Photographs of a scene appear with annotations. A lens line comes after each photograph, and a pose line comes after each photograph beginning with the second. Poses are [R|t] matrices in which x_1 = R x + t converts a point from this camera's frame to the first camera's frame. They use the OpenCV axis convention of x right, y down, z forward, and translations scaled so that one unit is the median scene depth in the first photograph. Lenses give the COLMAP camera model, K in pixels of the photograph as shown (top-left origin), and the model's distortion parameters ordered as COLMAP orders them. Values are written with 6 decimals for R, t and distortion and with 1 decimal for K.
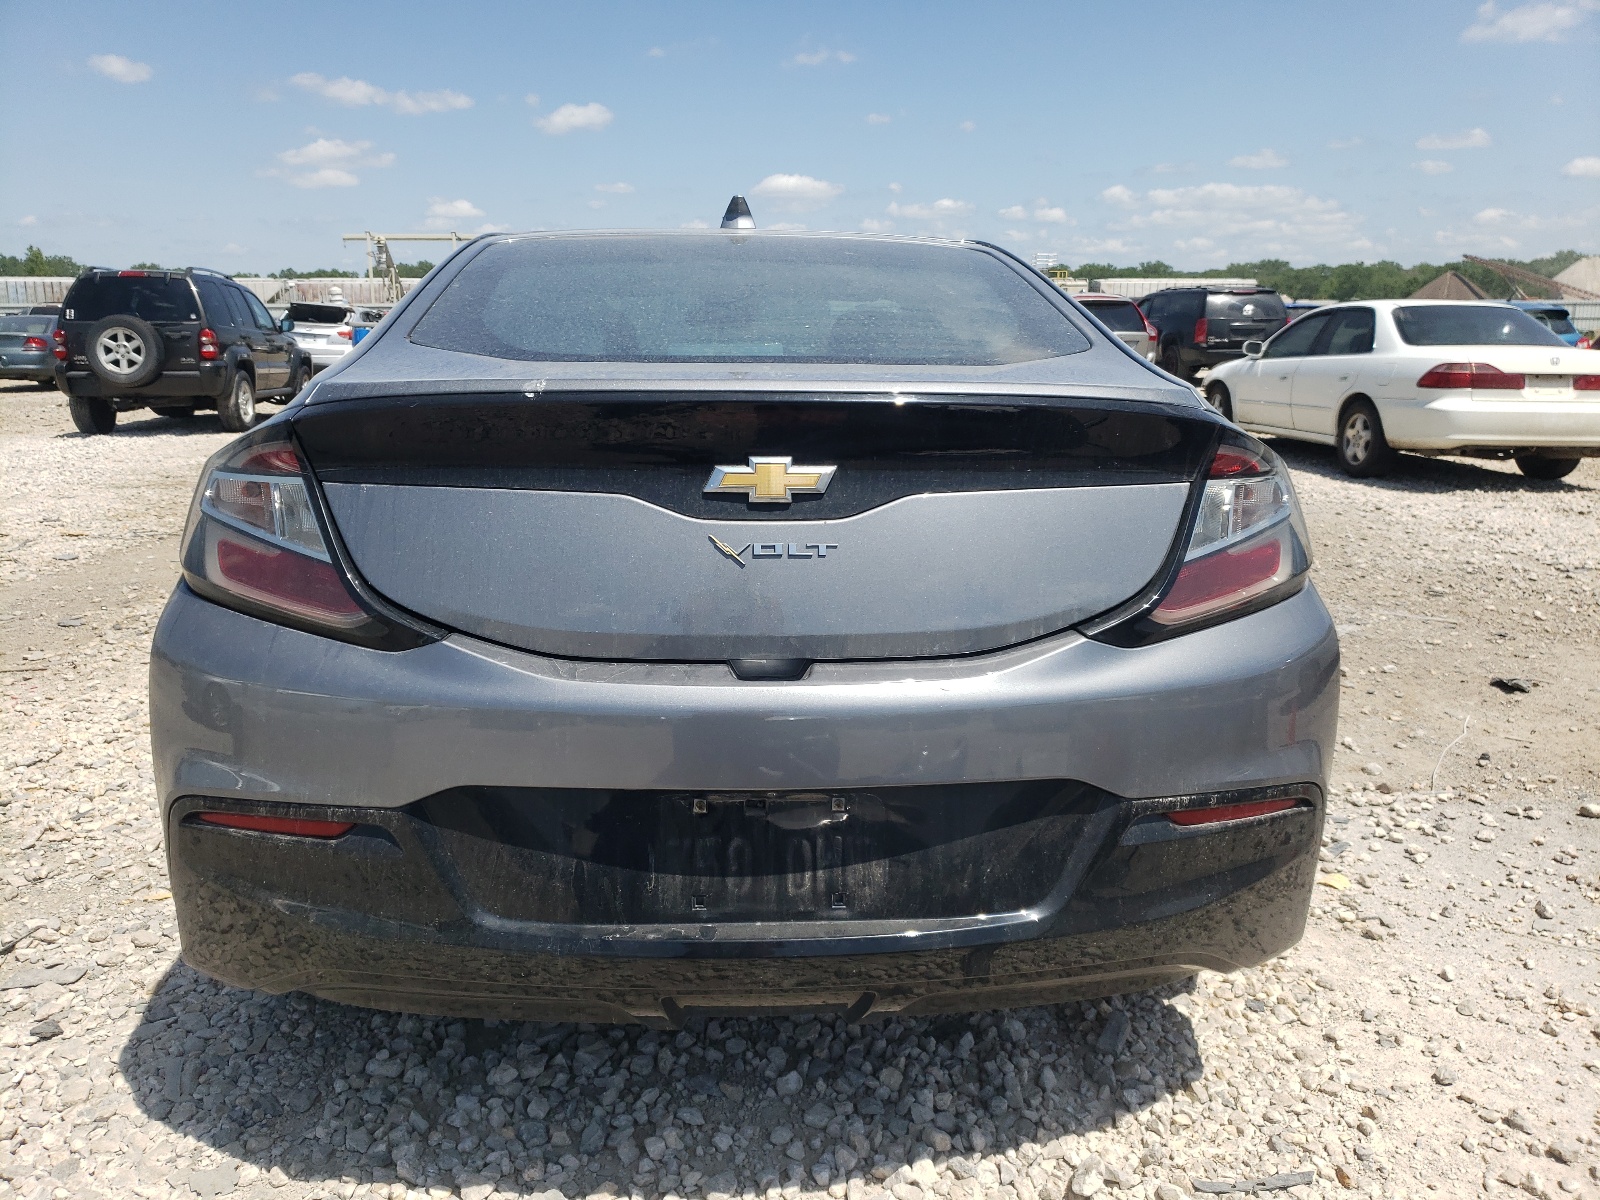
lens RADIAL K [[1251.8, 0, 799.4], [0, 1251.8, 627.8], [0, 0, 1]] dist [0.042074, -0.011022]
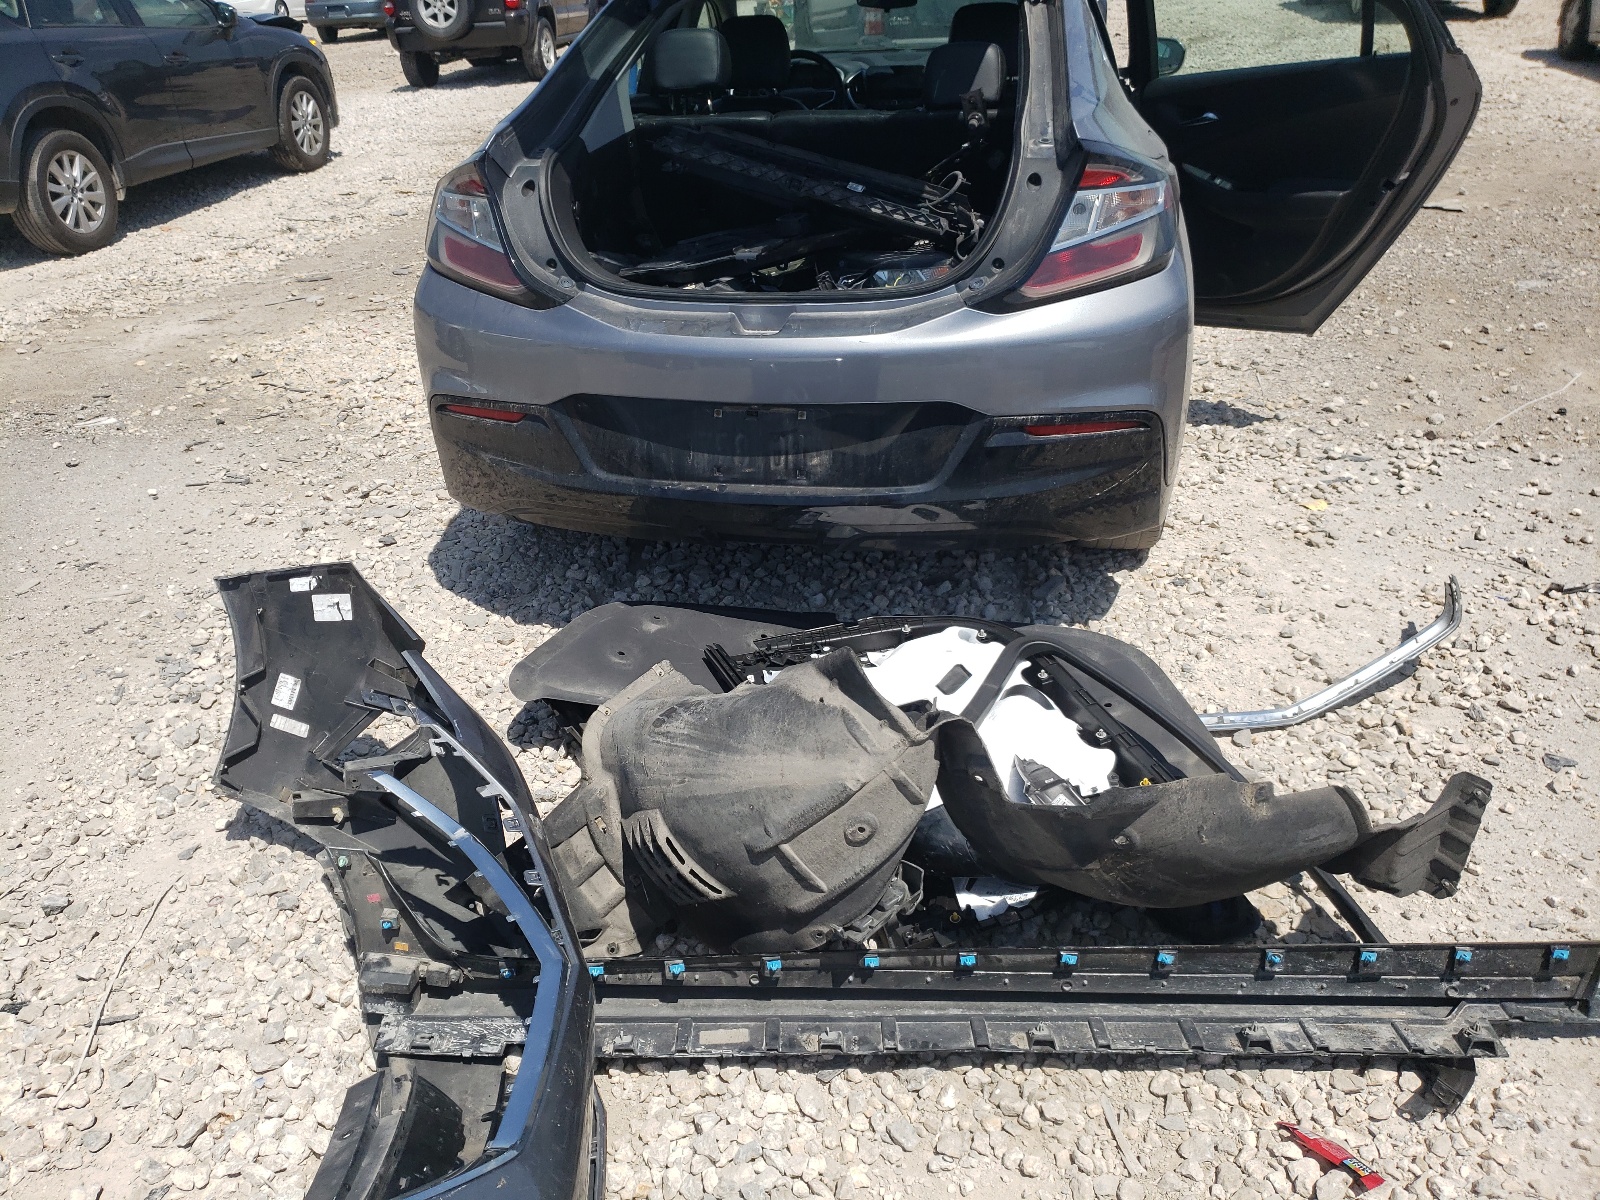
lens RADIAL K [[1224.6, 0, 800.0], [0, 1224.6, 600.0], [0, 0, 1]] dist [0.127782, -0.183547]
pose [[0.971396, 0.067898, -0.227549, 0.301782], [-0.007255, 0.966290, 0.257355, -0.025368], [0.237353, -0.248343, 0.939143, -0.404350]]
